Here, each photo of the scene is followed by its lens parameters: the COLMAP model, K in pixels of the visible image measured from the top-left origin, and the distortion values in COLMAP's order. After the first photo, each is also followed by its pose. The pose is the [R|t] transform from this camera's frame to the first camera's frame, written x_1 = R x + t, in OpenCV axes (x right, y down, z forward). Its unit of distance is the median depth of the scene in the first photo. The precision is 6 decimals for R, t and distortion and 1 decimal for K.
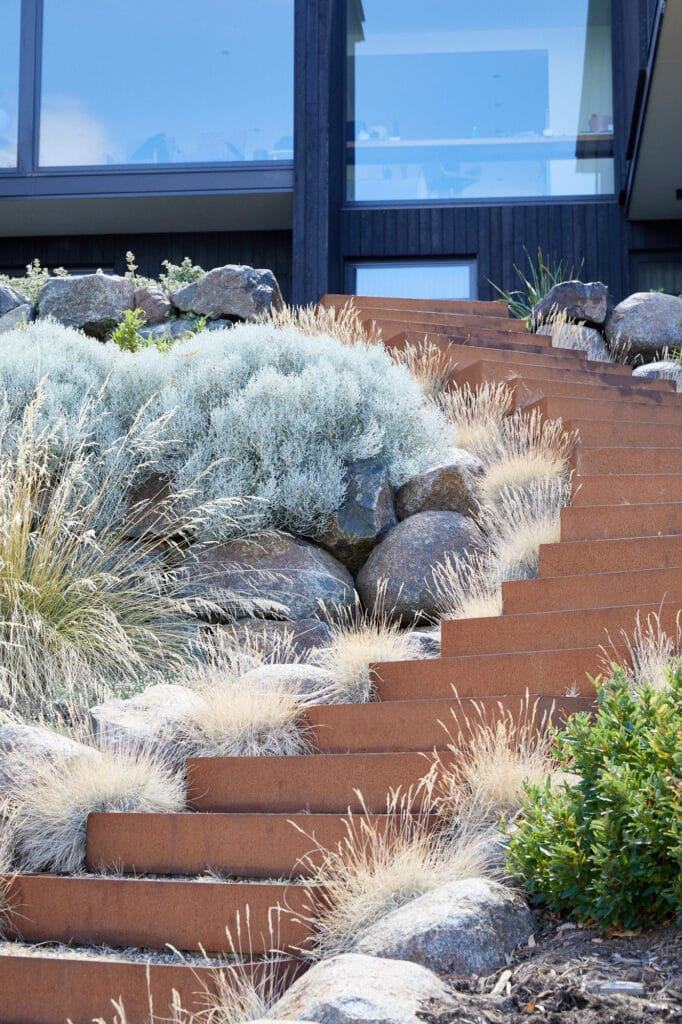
lens RADIAL K [[2005.4, 0, 341.0], [0, 2005.4, 512.0], [0, 0, 1]] dist [0.009785, 0.125110]
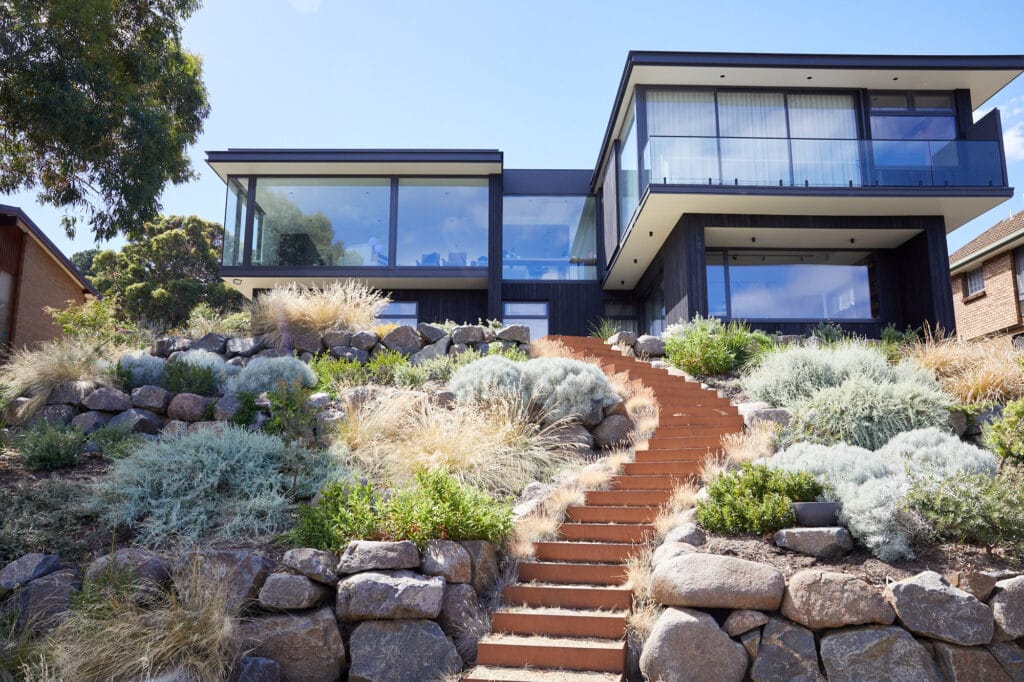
lens RADIAL K [[828.3, 0, 512.0], [0, 828.3, 341.0], [0, 0, 1]] dist [0.000255, -0.000083]
pose [[0.994384, 0.019799, 0.103968, -0.276438], [-0.015767, 0.999097, -0.039465, -0.067420], [-0.104656, 0.037604, 0.993797, -0.382611]]
